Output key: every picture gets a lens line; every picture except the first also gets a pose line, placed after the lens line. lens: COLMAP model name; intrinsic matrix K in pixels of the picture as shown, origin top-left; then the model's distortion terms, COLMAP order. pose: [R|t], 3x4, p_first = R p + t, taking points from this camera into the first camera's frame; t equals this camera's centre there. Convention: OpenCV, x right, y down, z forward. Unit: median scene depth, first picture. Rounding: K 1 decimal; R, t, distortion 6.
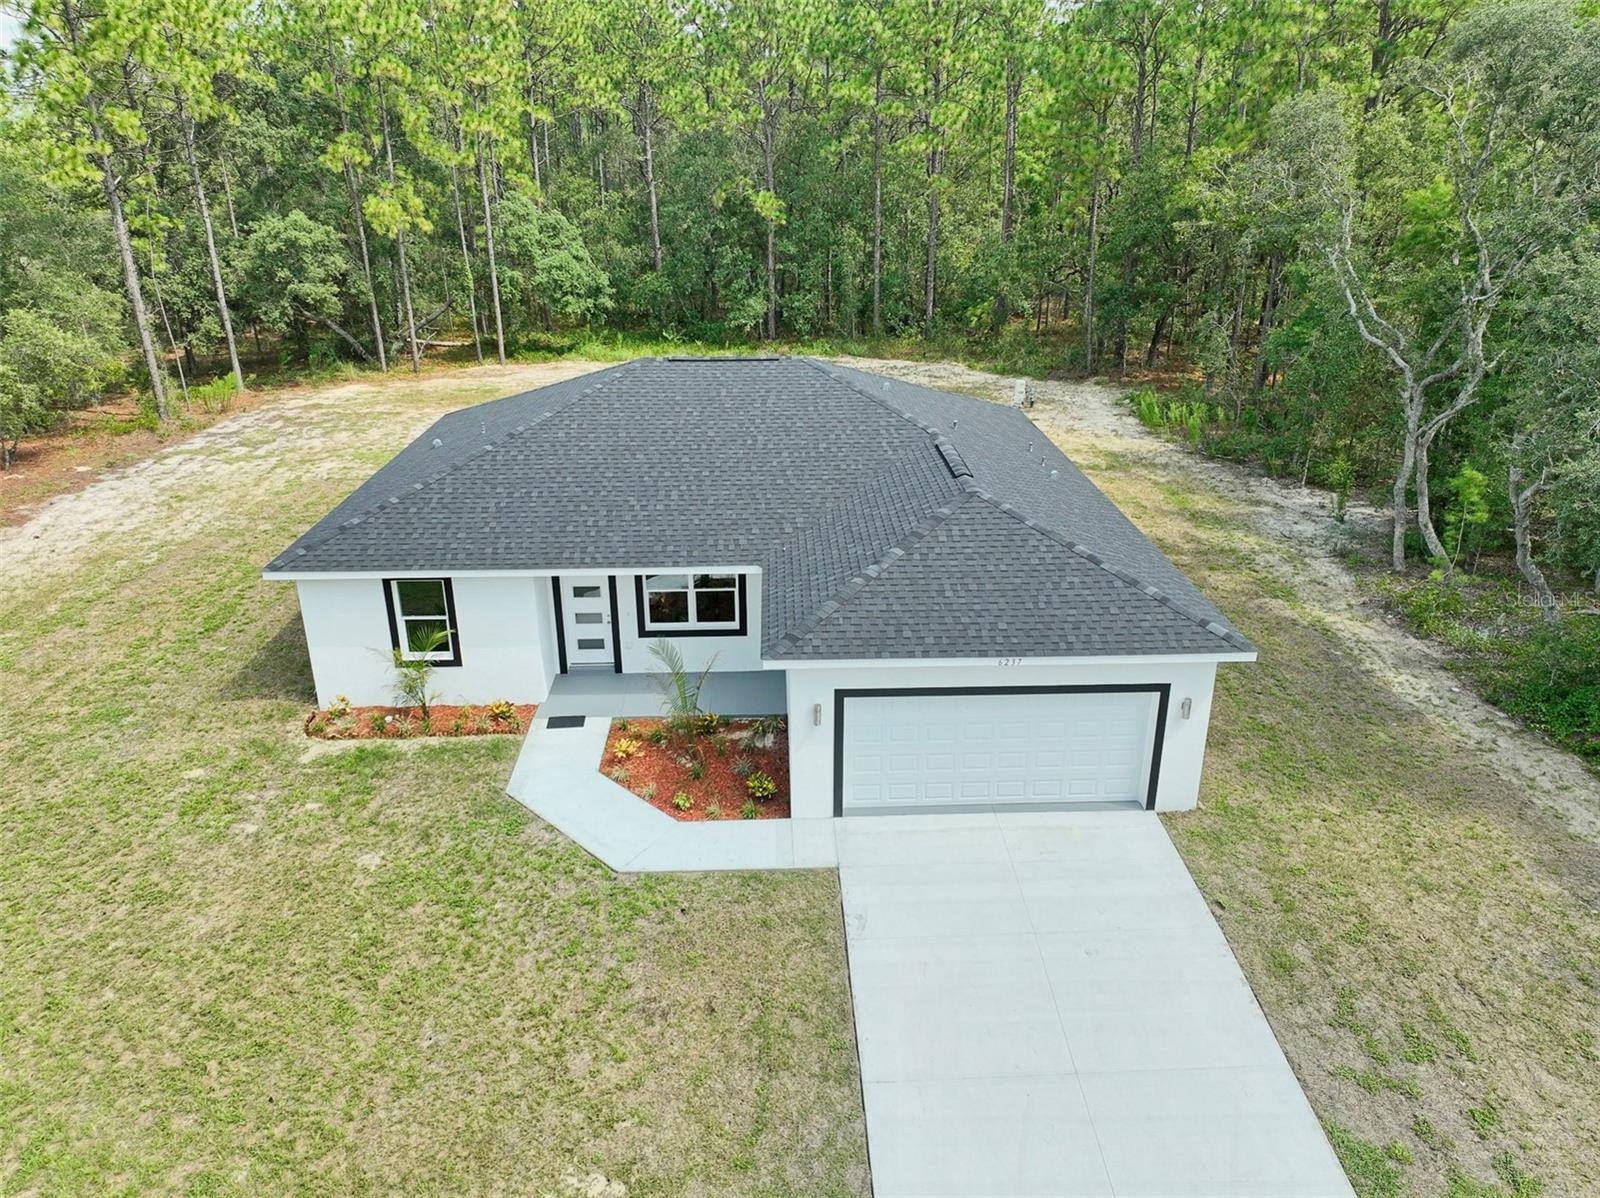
lens RADIAL K [[1126.4, 0, 799.3], [0, 1126.4, 596.3], [0, 0, 1]] dist [-0.002266, 0.019001]
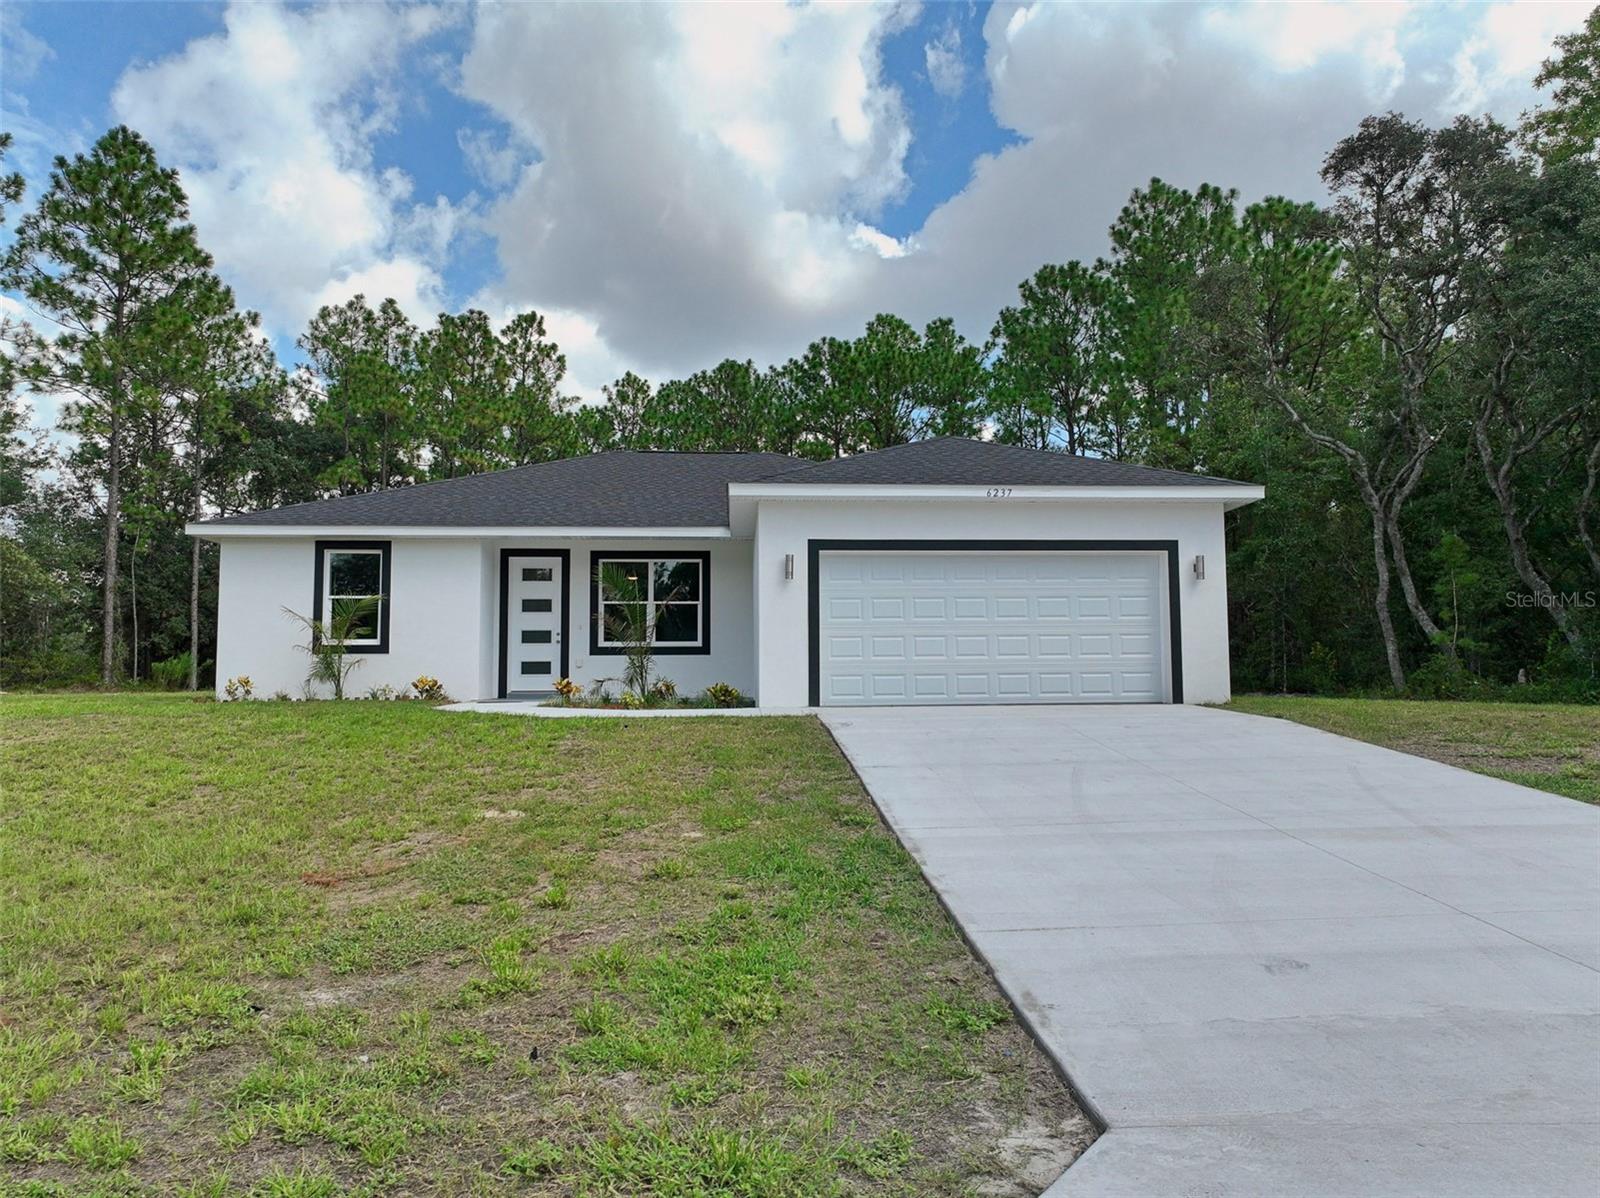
lens RADIAL K [[1126.4, 0, 799.5], [0, 1126.4, 585.8], [0, 0, 1]] dist [-0.002266, 0.019001]
pose [[0.999528, 0.002644, 0.030619, -0.002506], [0.011504, 0.891672, -0.452535, 0.412238], [-0.028499, 0.452674, 0.891221, 0.170735]]
